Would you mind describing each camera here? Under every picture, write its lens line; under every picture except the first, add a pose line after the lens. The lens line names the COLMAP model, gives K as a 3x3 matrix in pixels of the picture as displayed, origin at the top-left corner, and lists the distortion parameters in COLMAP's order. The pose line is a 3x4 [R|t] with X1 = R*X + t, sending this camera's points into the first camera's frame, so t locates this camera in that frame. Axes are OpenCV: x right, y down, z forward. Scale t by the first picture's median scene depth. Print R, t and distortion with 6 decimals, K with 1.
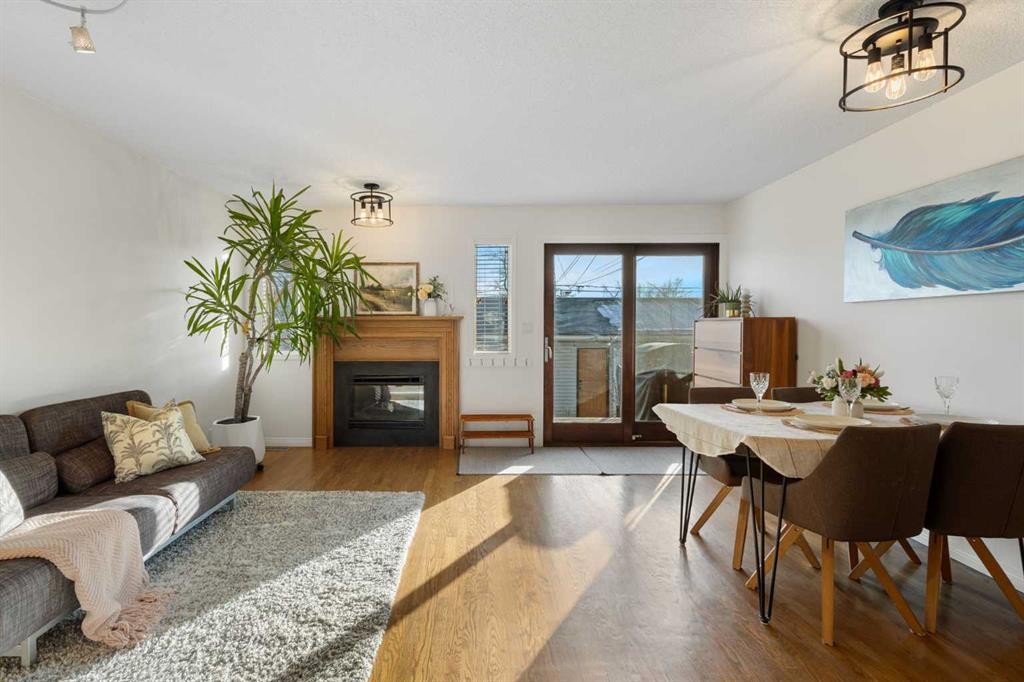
lens RADIAL K [[472.7, 0, 515.6], [0, 472.7, 335.6], [0, 0, 1]] dist [-0.001913, -0.000598]
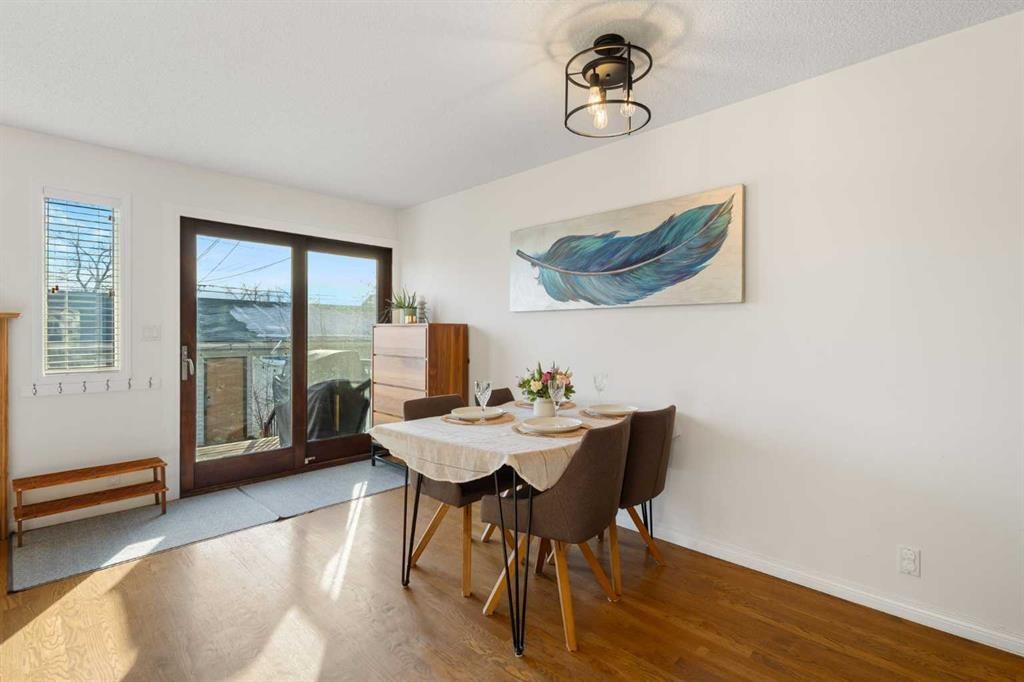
lens RADIAL K [[459.0, 0, 512.9], [0, 459.0, 338.4], [0, 0, 1]] dist [0.002209, -0.000602]
pose [[0.742736, -0.003234, 0.669577, -0.043399], [0.007966, 0.999960, -0.004008, -0.001567], [-0.669537, 0.008311, 0.742732, 0.190144]]
